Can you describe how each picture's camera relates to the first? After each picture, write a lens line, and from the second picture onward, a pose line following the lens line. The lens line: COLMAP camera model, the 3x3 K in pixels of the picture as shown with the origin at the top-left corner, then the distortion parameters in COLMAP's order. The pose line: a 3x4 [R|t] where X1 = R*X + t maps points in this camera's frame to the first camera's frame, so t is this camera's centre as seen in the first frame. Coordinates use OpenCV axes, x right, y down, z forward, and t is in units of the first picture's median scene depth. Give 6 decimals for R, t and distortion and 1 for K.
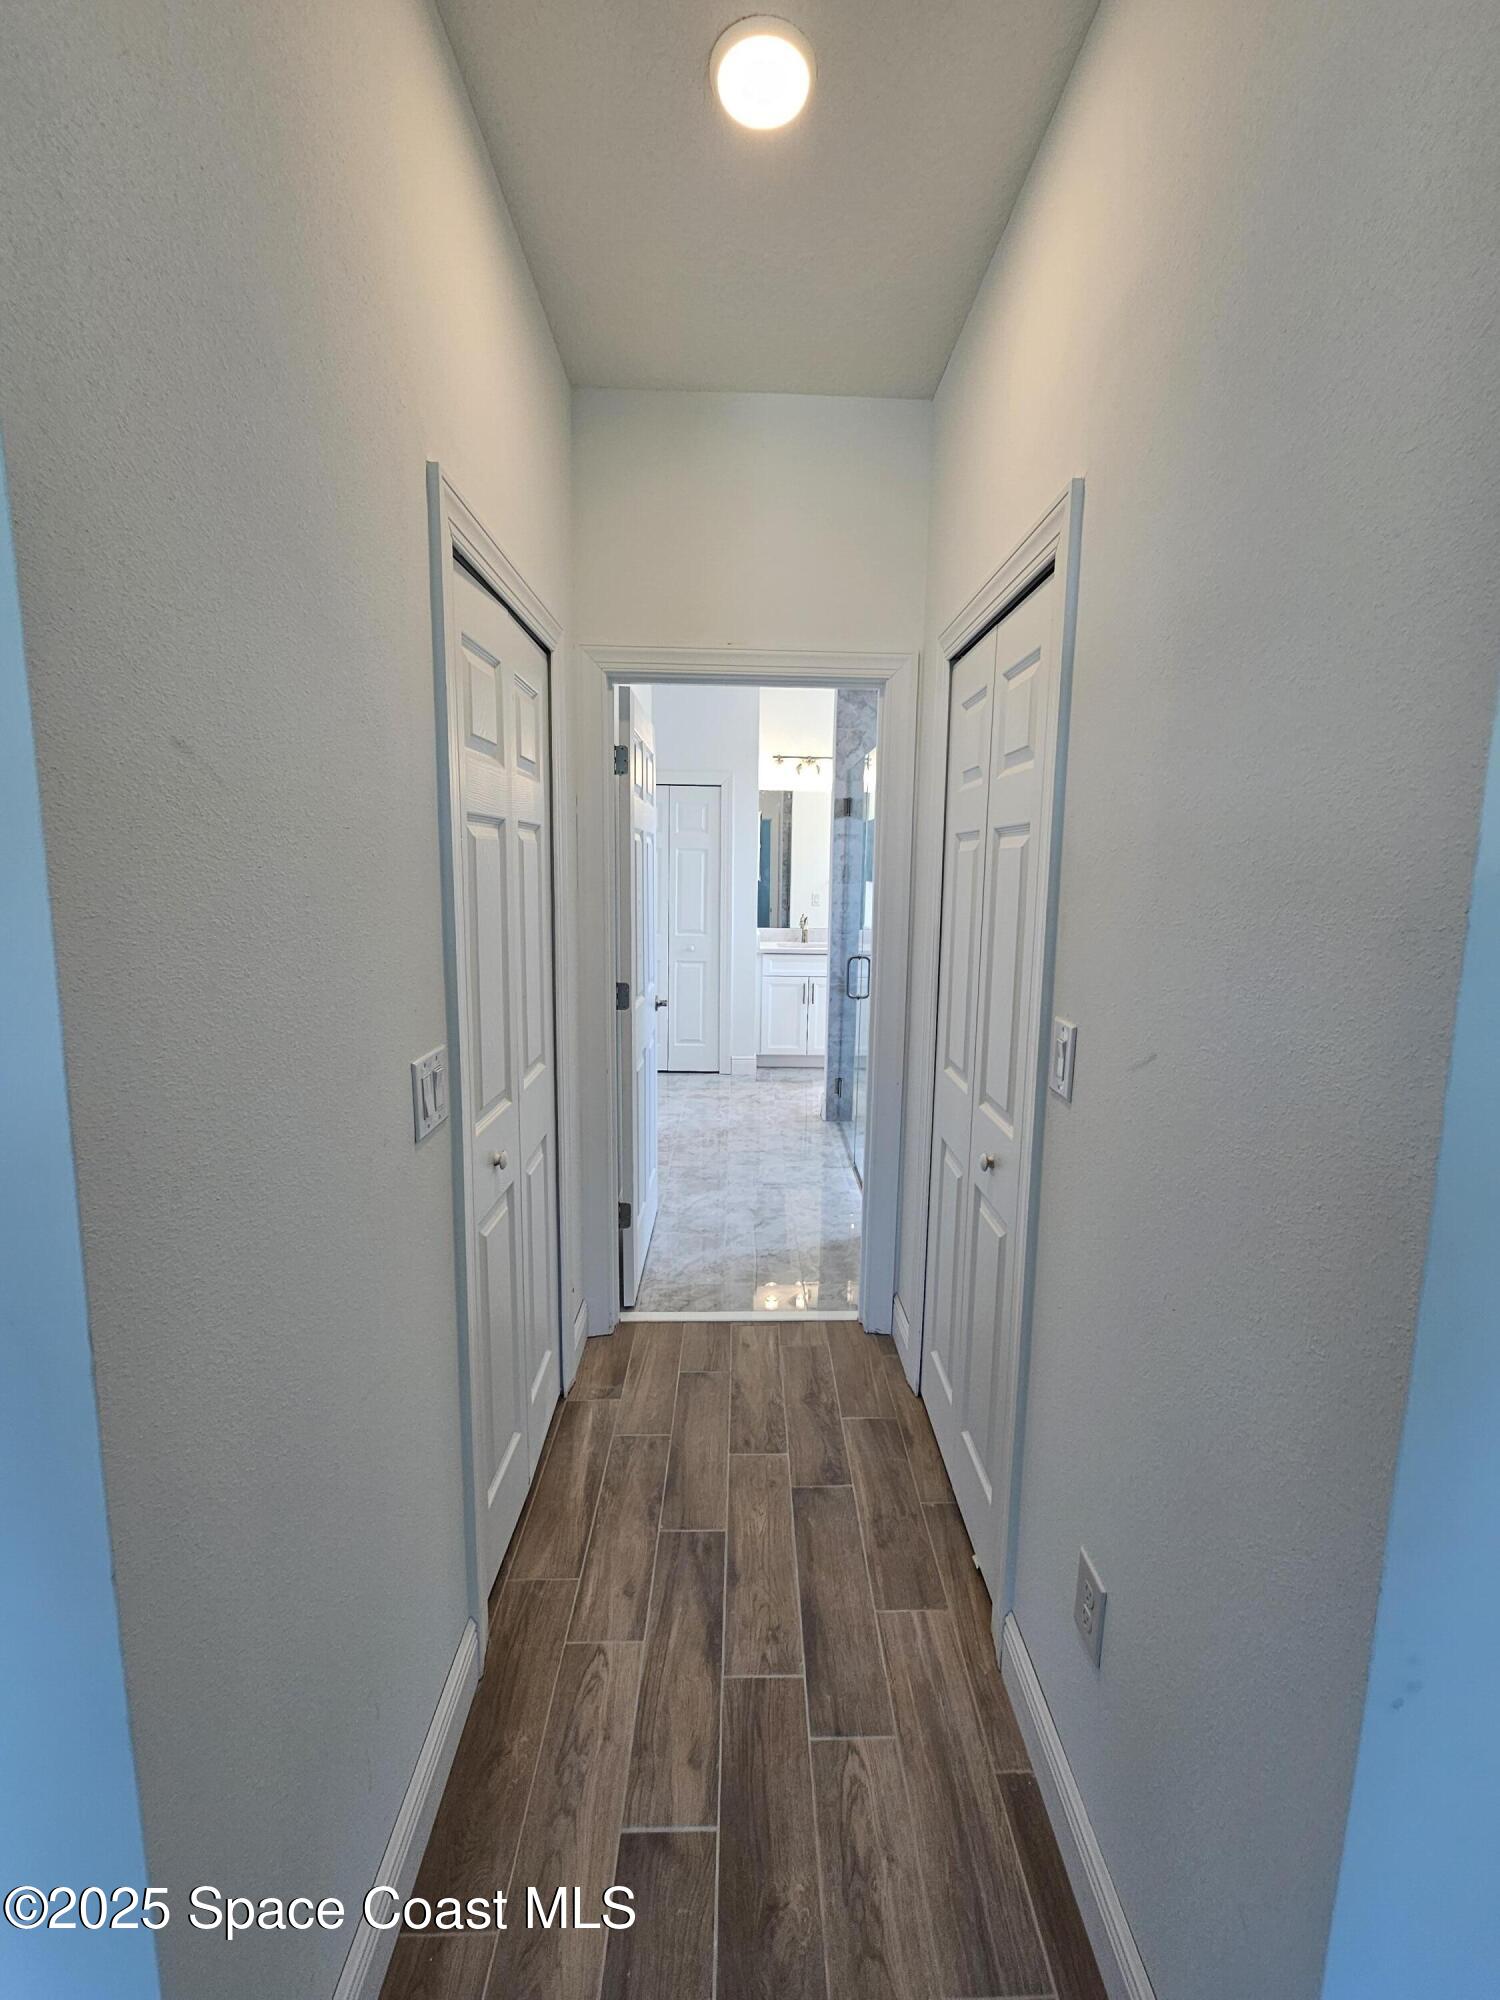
lens RADIAL K [[816.2, 0, 761.2], [0, 816.2, 986.7], [0, 0, 1]] dist [-0.001152, -0.000094]
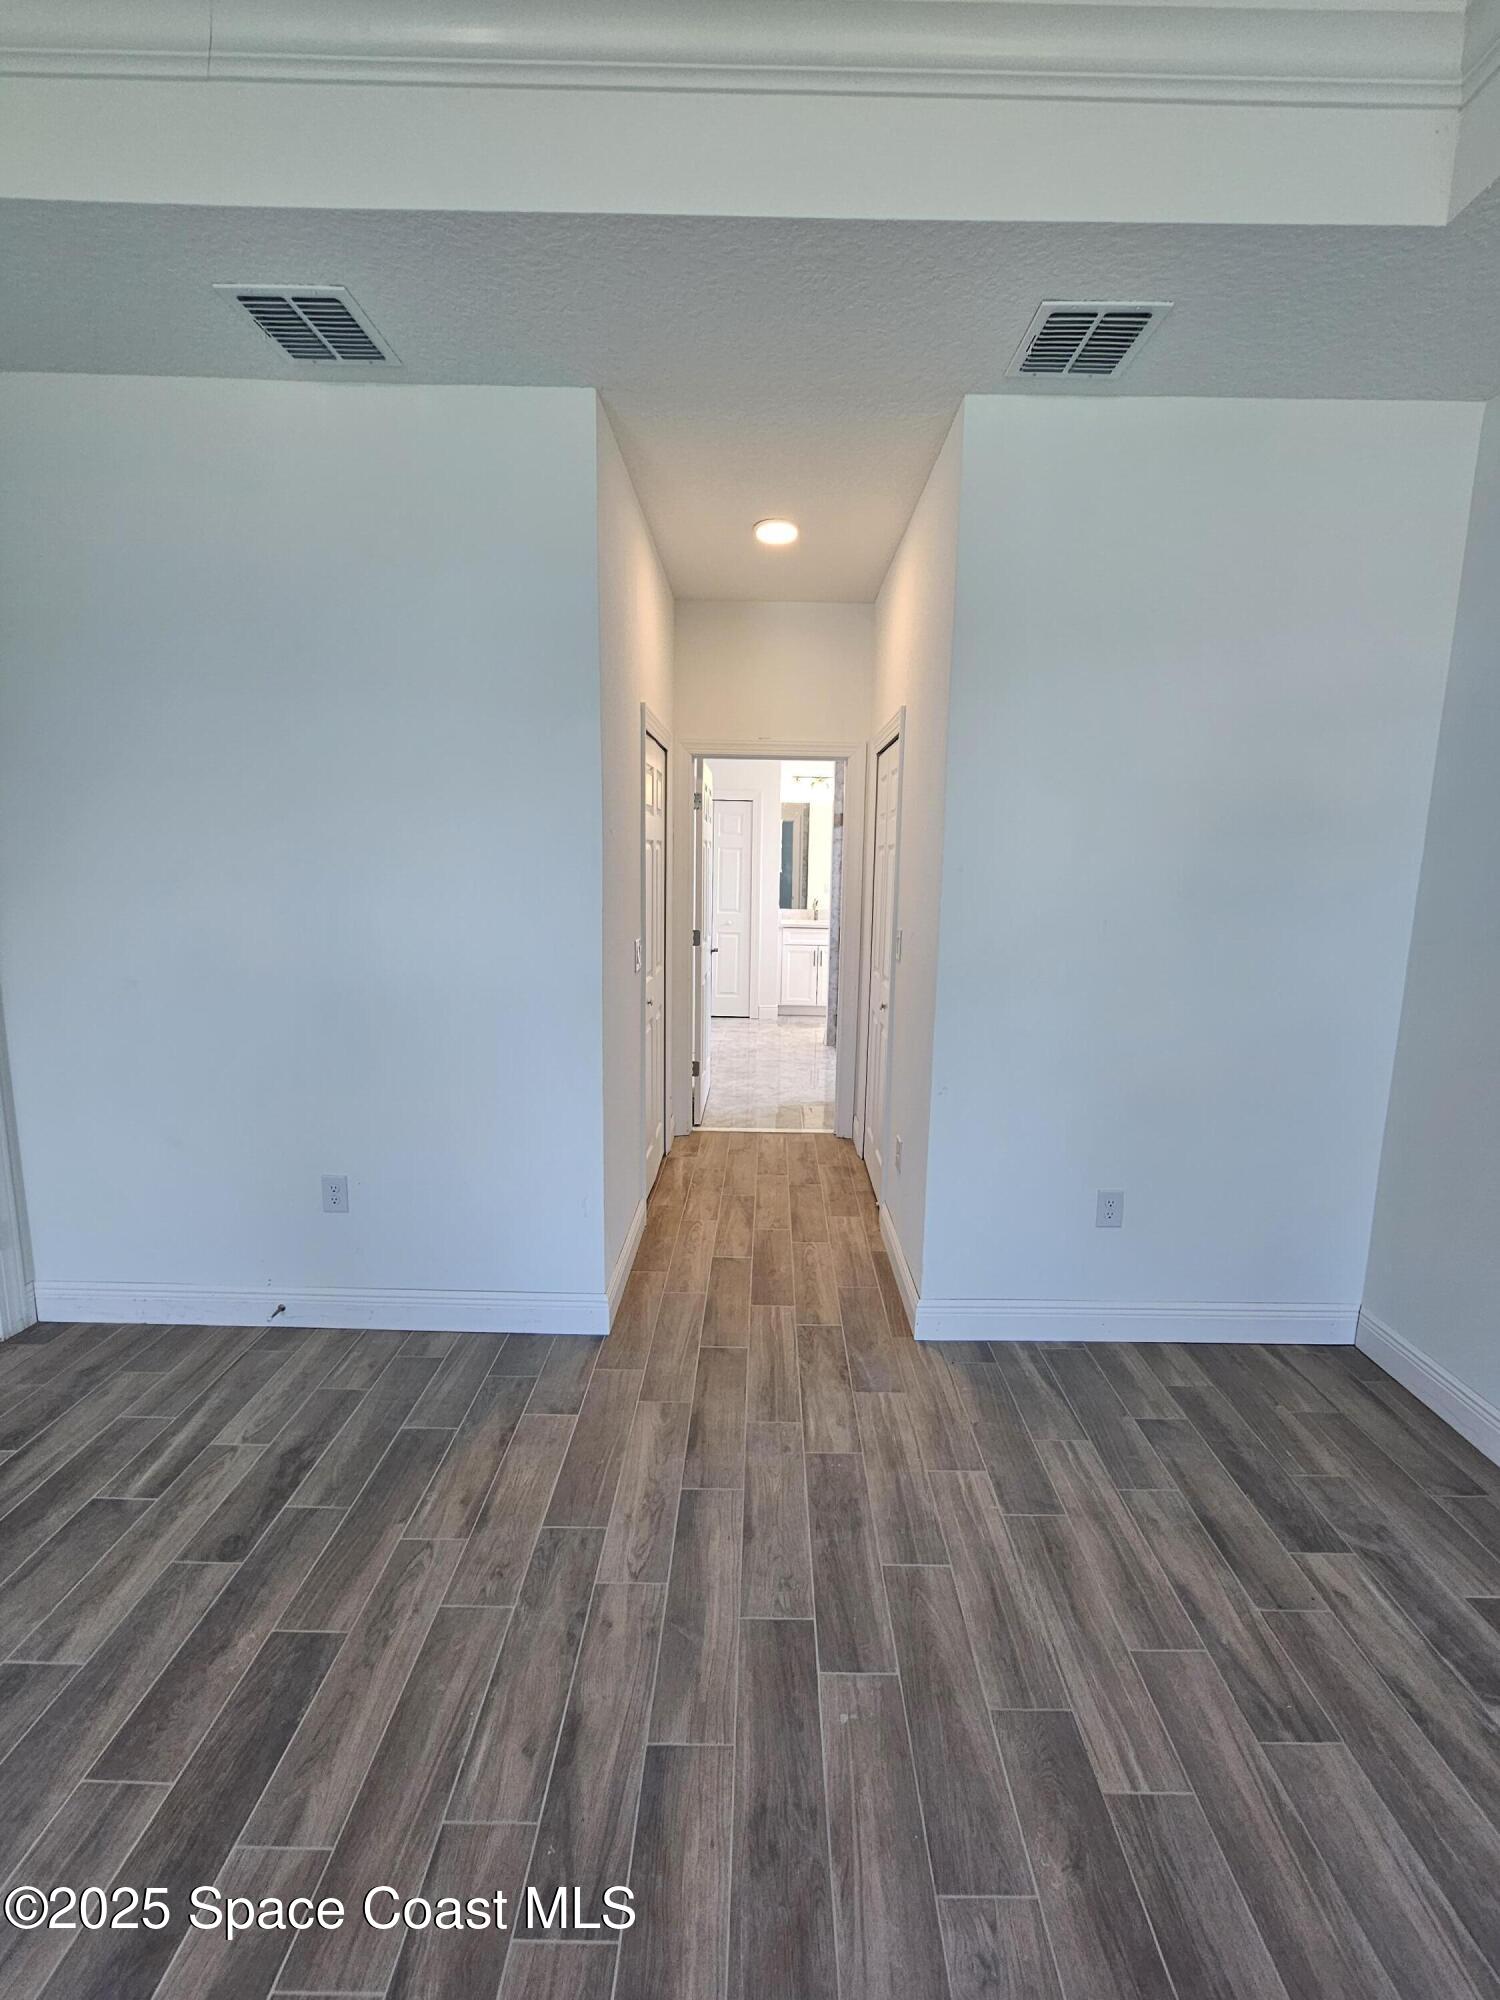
lens RADIAL K [[816.2, 0, 761.2], [0, 816.2, 986.7], [0, 0, 1]] dist [-0.001152, -0.000094]
pose [[0.999429, 0.008180, -0.032795, 0.026374], [-0.007897, 0.999931, 0.008733, 0.110200], [0.032864, -0.008469, 0.999424, -0.797491]]
